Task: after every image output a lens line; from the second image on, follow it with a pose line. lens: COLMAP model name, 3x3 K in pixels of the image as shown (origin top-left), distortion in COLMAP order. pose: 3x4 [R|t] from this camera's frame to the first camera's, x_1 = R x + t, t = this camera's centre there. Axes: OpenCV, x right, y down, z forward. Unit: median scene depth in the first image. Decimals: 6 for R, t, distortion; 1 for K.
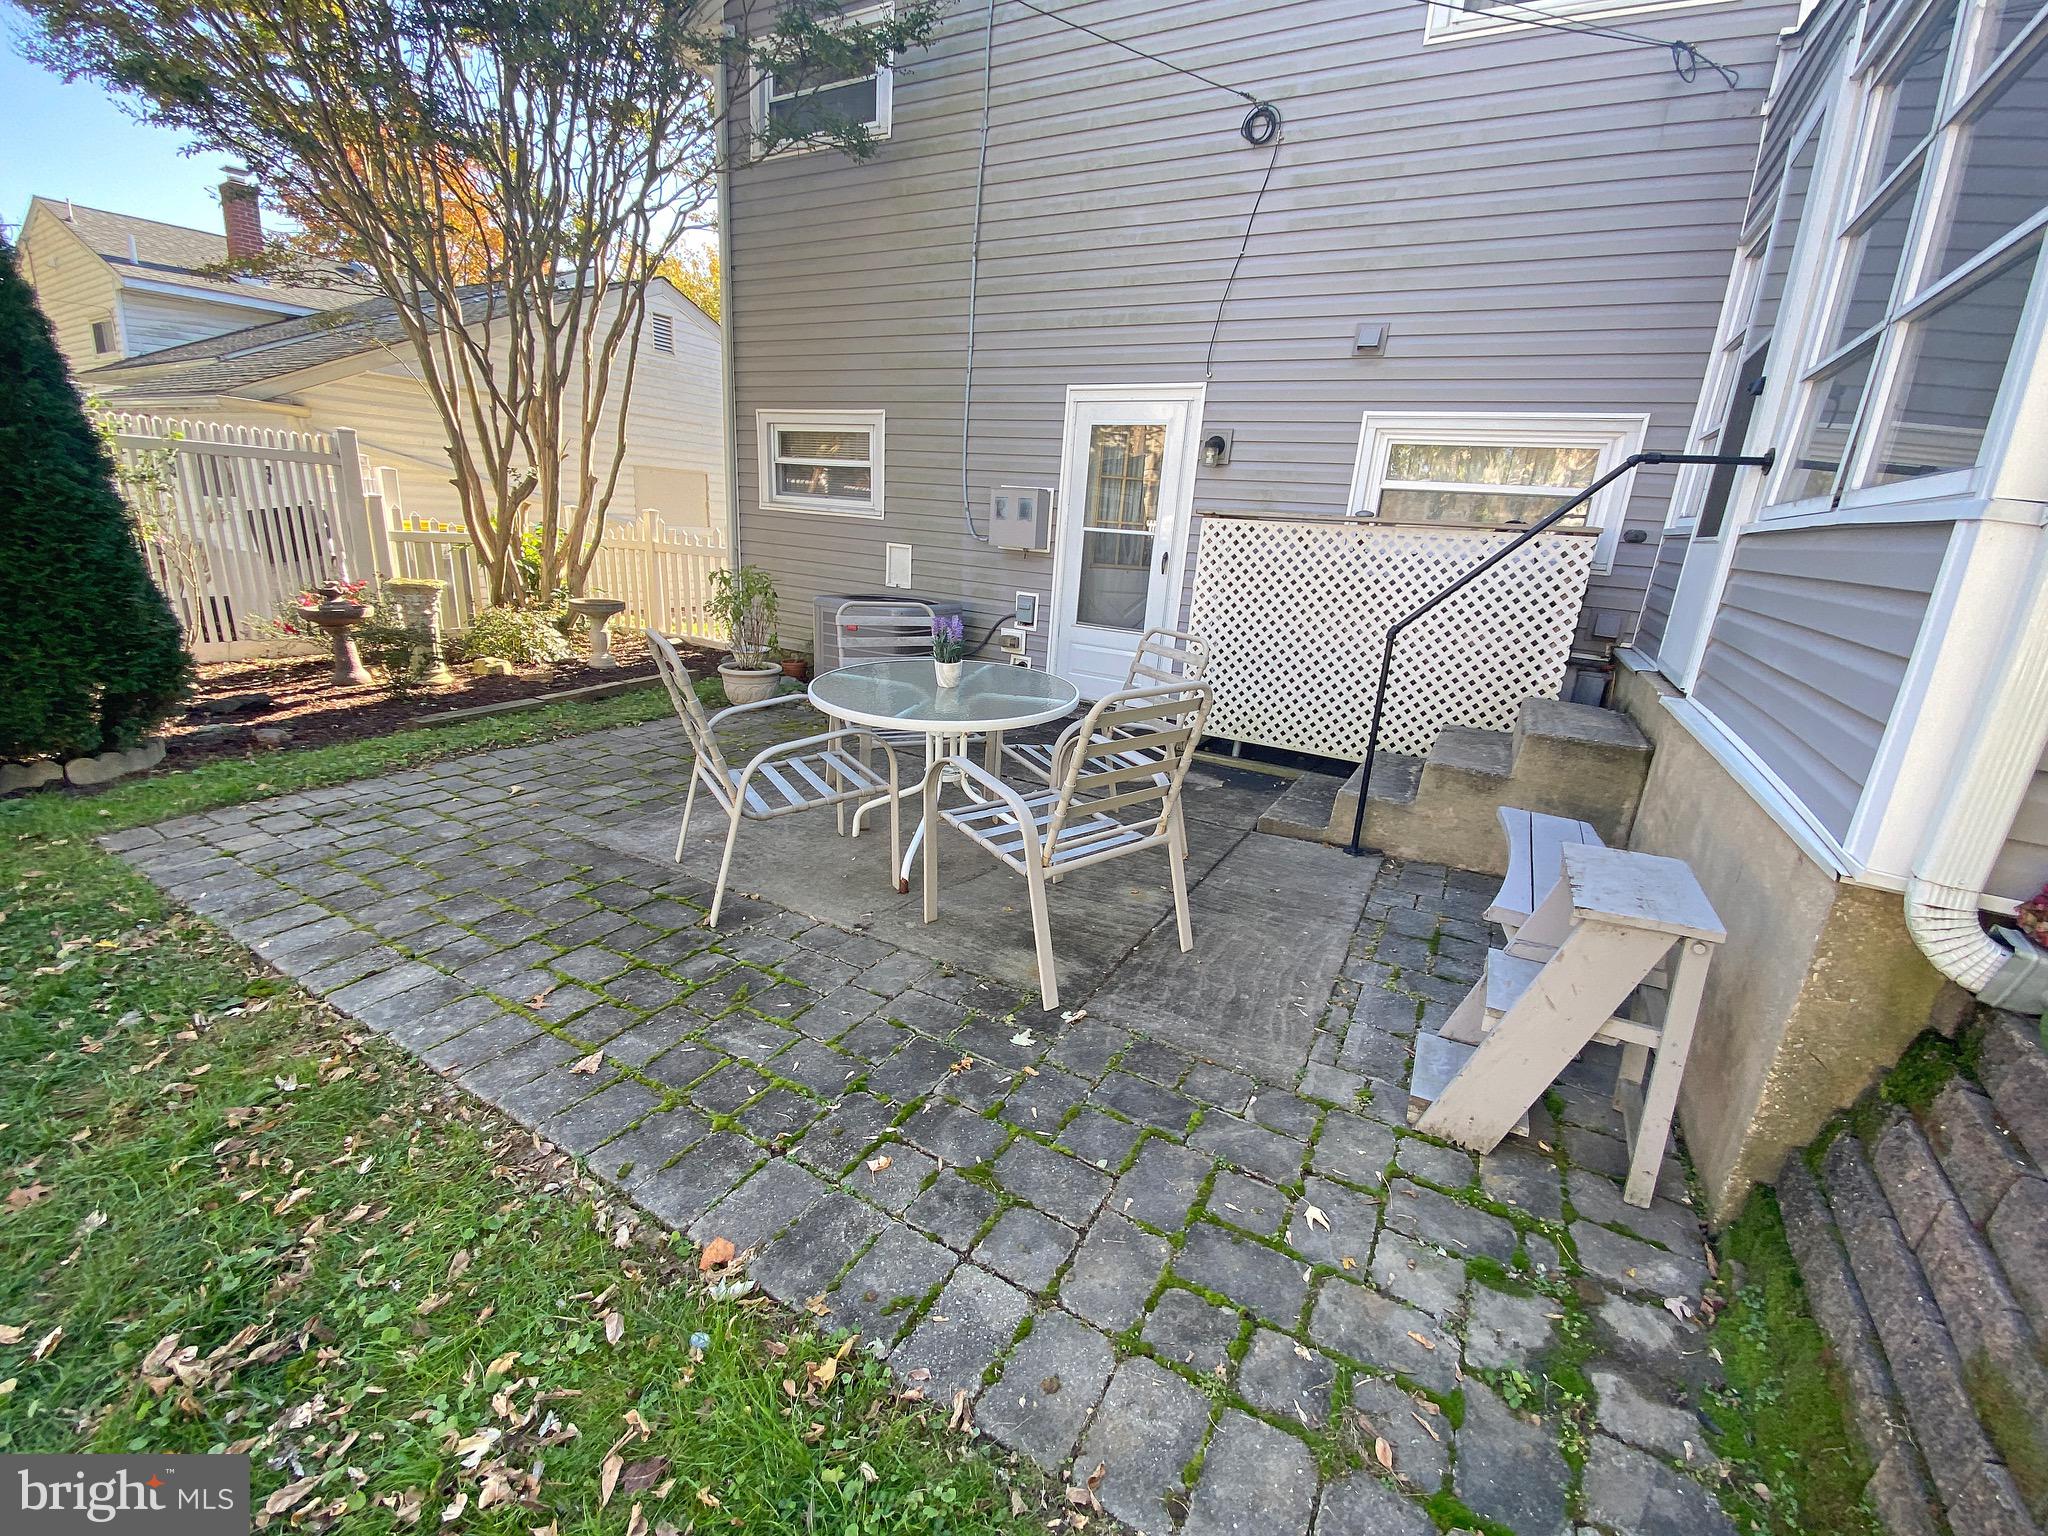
lens RADIAL K [[829.1, 0, 1025.4], [0, 829.1, 764.7], [0, 0, 1]] dist [0.013463, -0.016306]
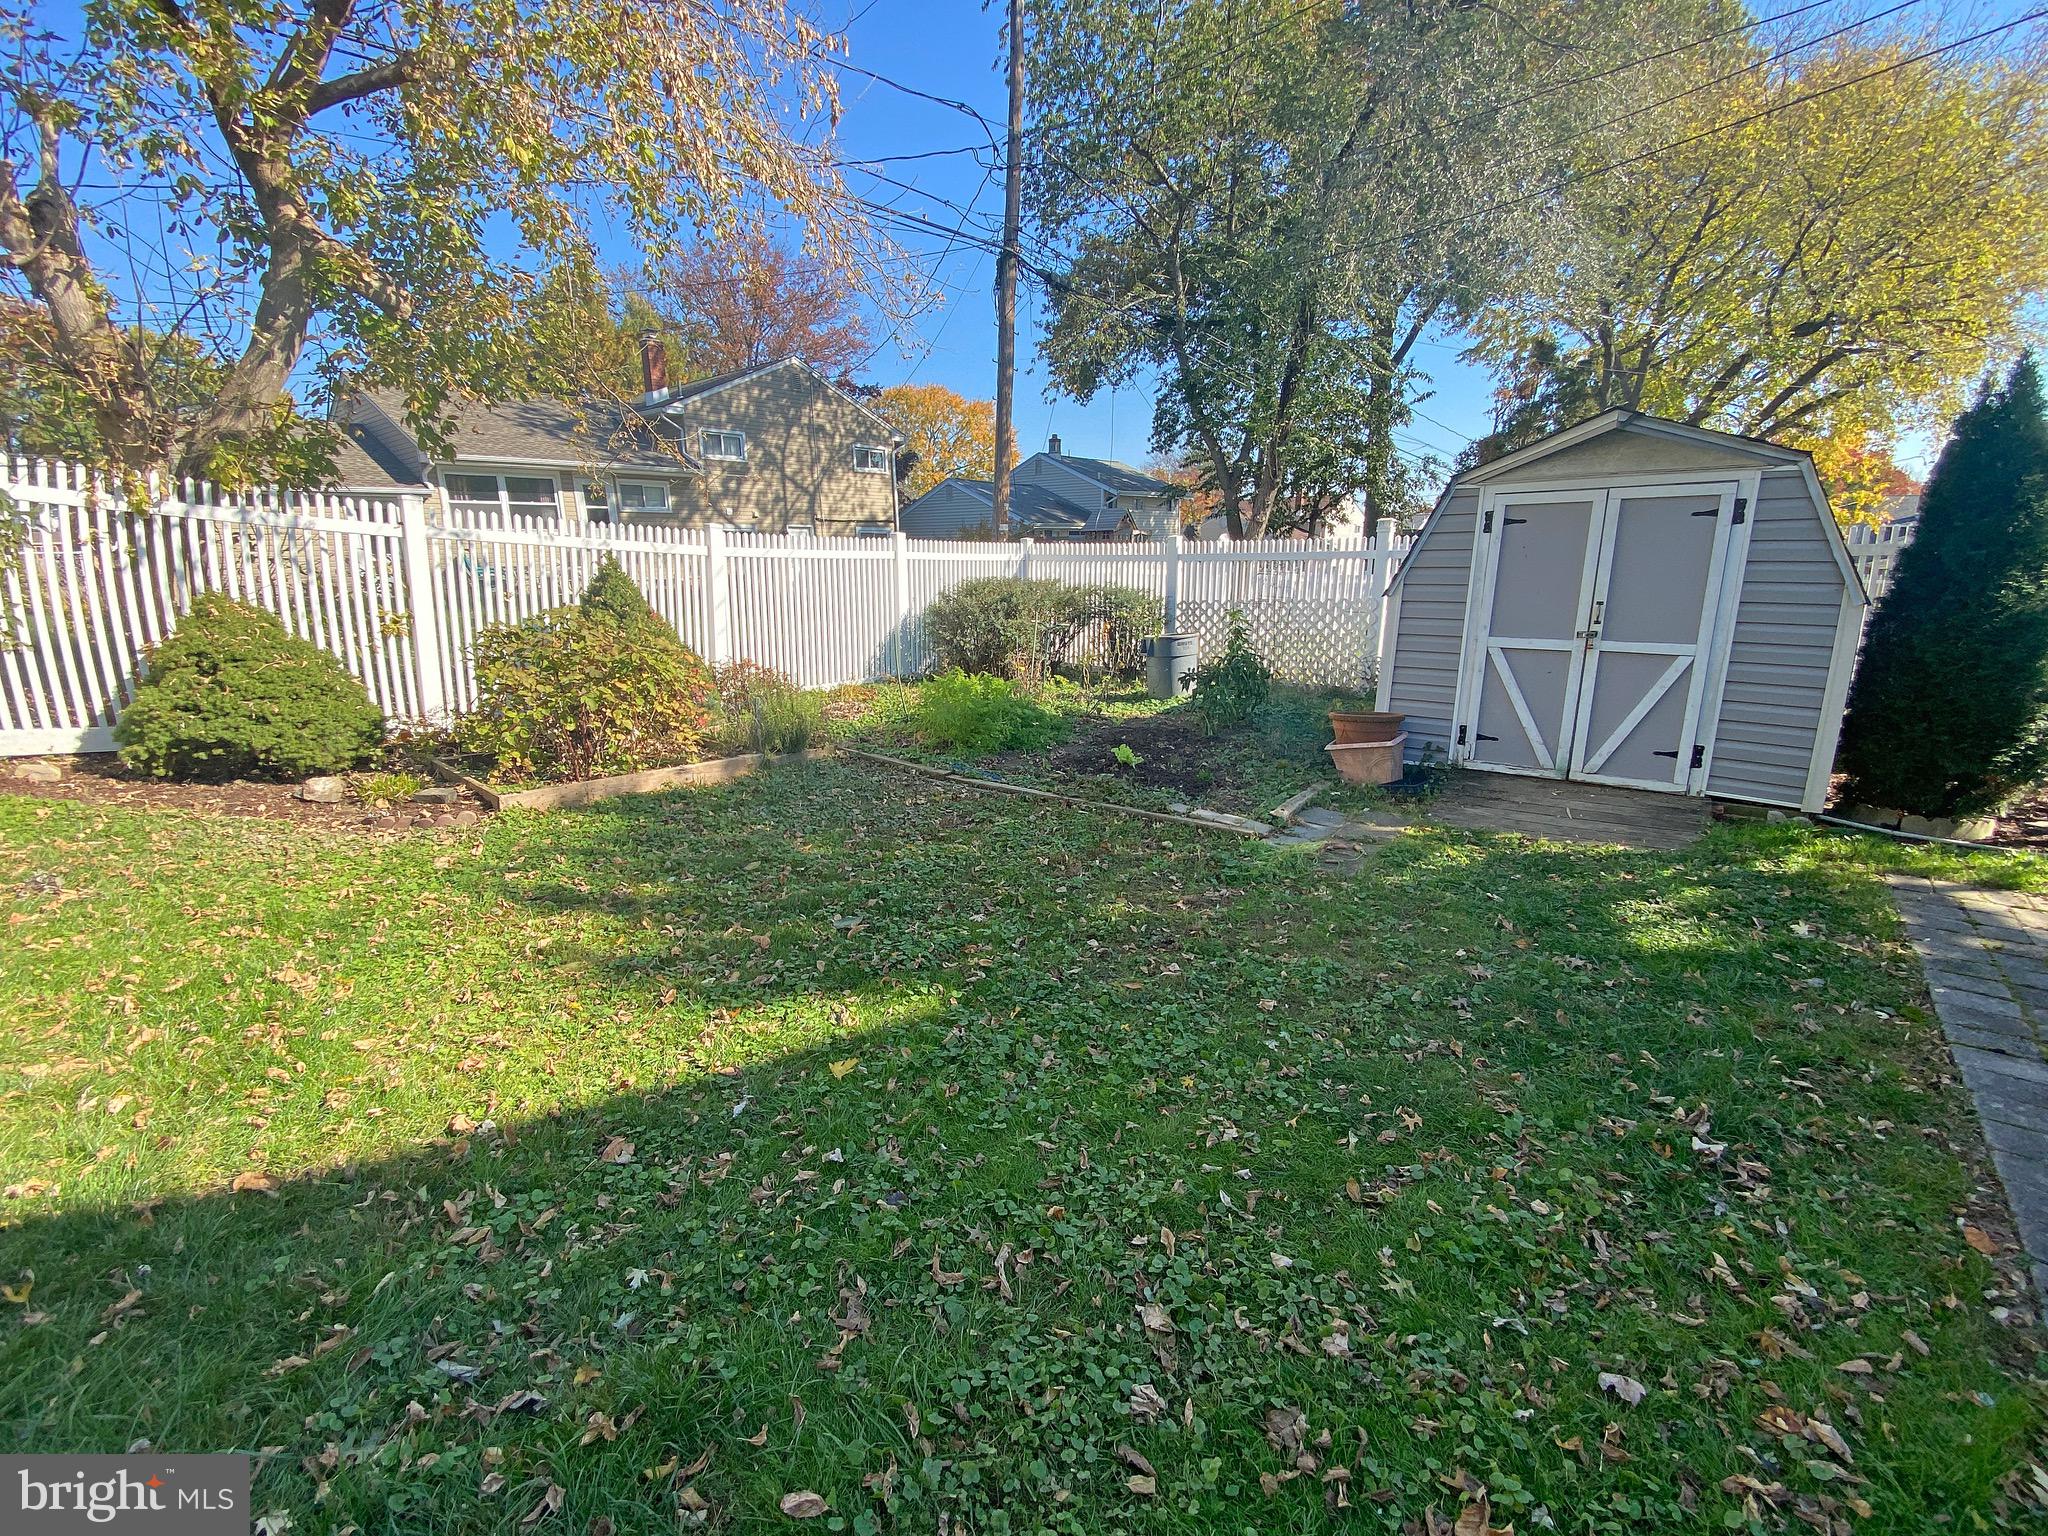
lens RADIAL K [[829.1, 0, 1022.0], [0, 829.1, 759.2], [0, 0, 1]] dist [0.013463, -0.016306]
pose [[-0.183693, 0.184025, -0.965604, 0.252754], [-0.277160, 0.932768, 0.230493, 0.002548], [0.943101, 0.309967, -0.120339, -0.125723]]
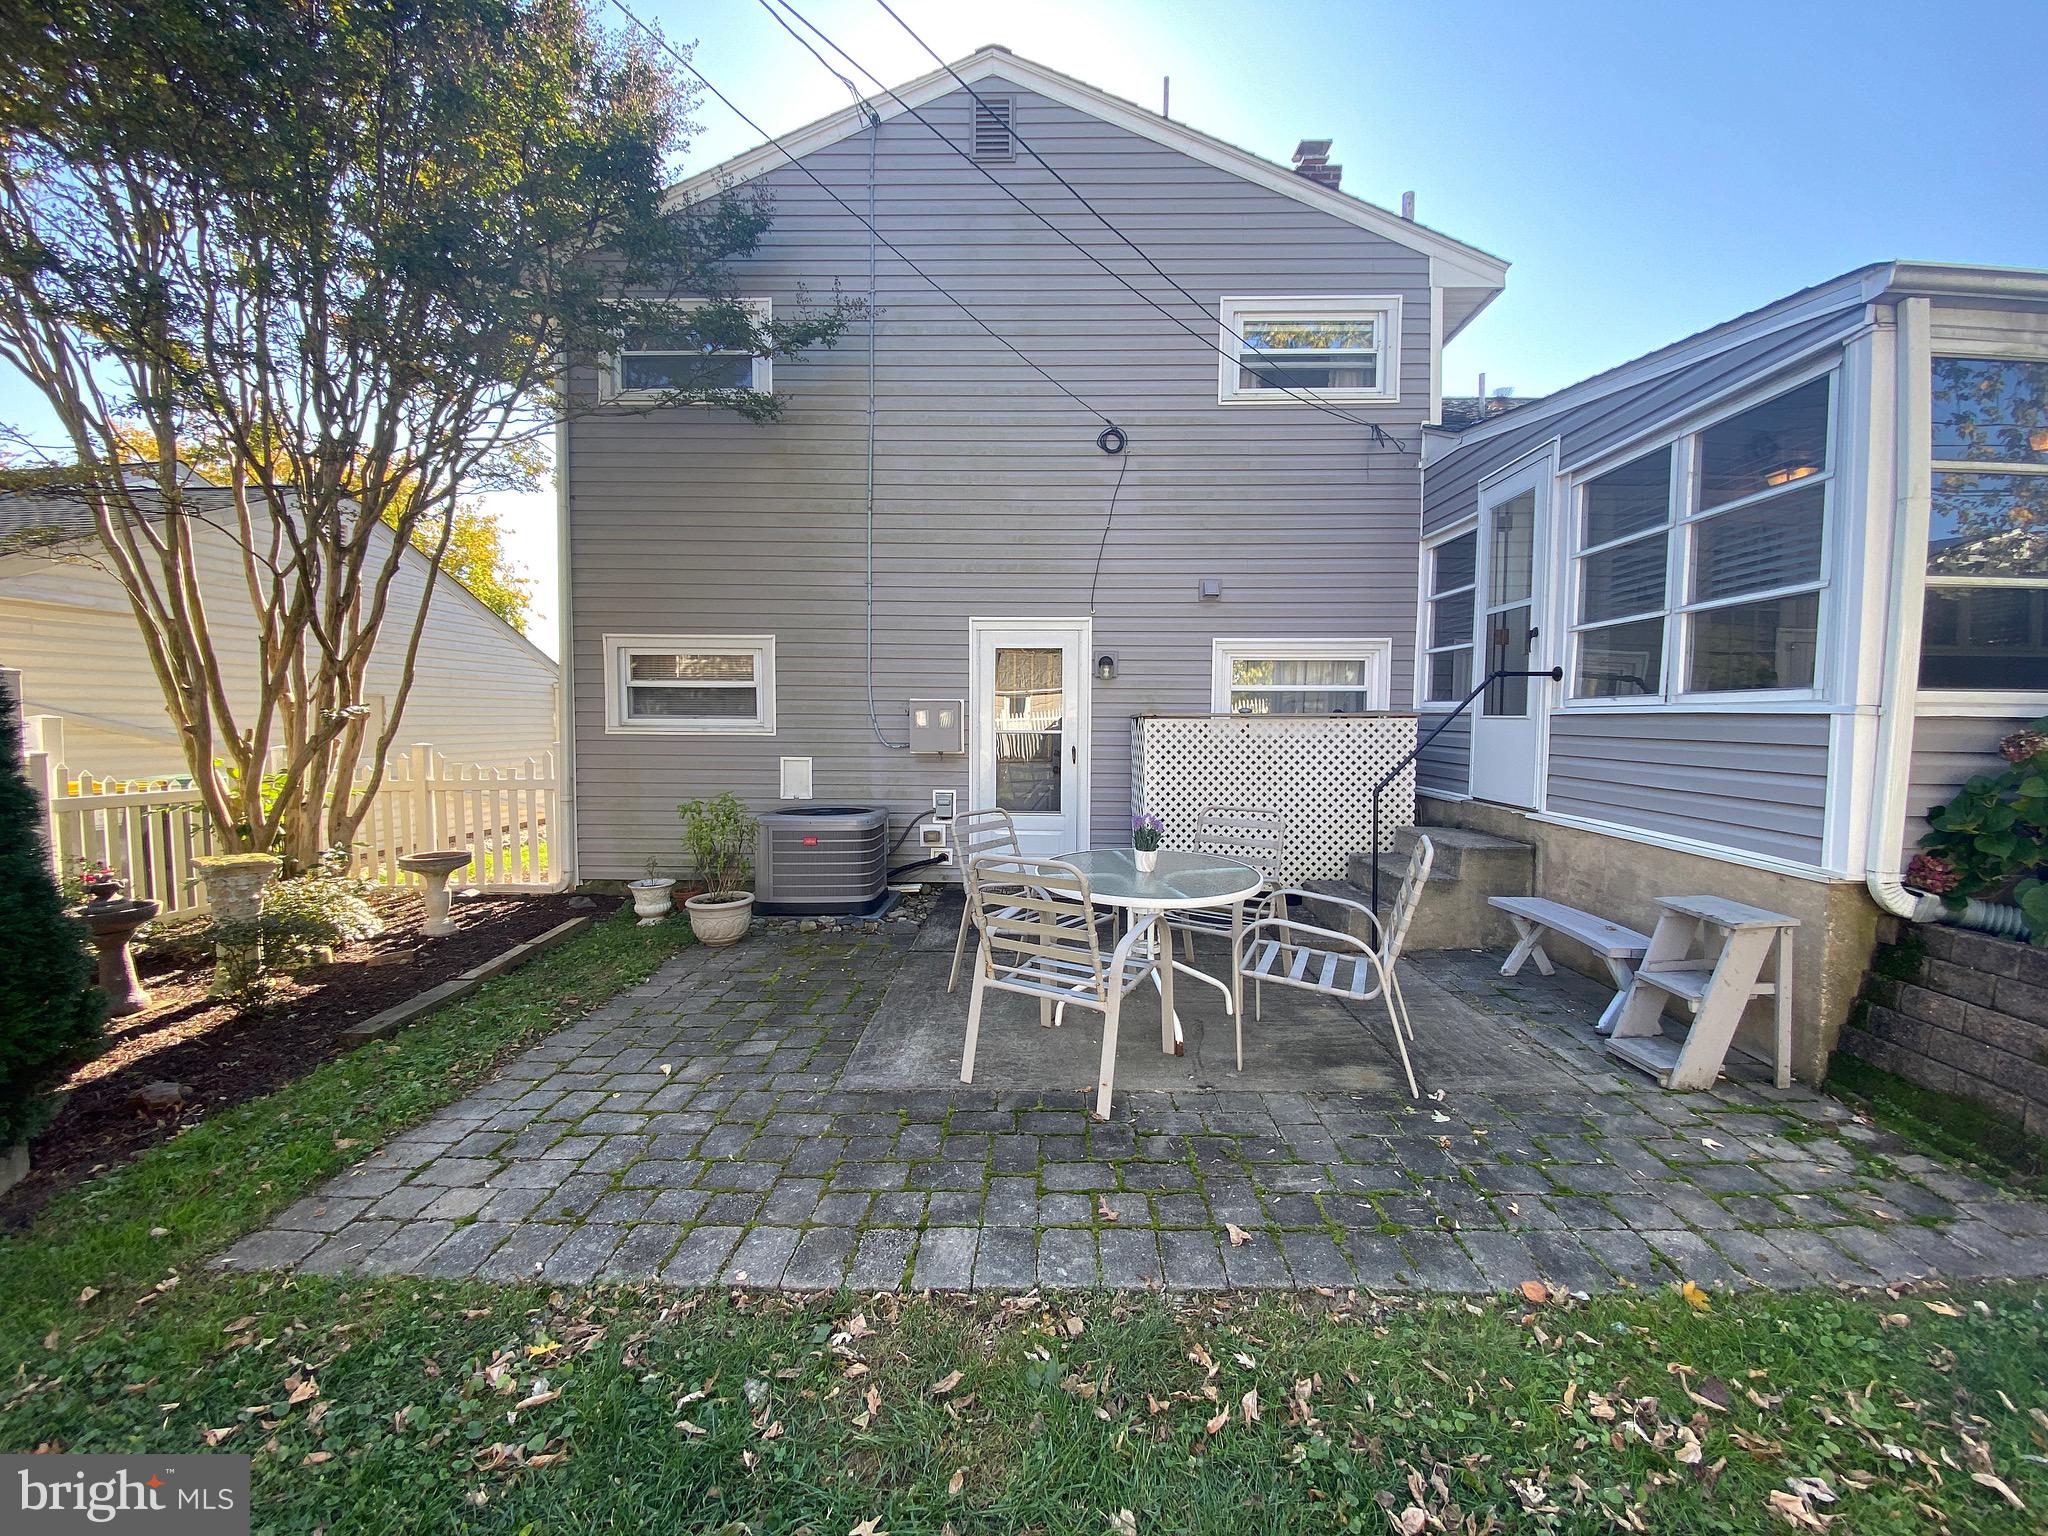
lens RADIAL K [[829.1, 0, 1023.8], [0, 829.1, 766.2], [0, 0, 1]] dist [0.013463, -0.016306]
pose [[0.883701, -0.087528, 0.459796, -0.661992], [0.182691, 0.968940, -0.166671, -0.064934], [-0.430926, 0.231288, 0.872243, -0.004790]]
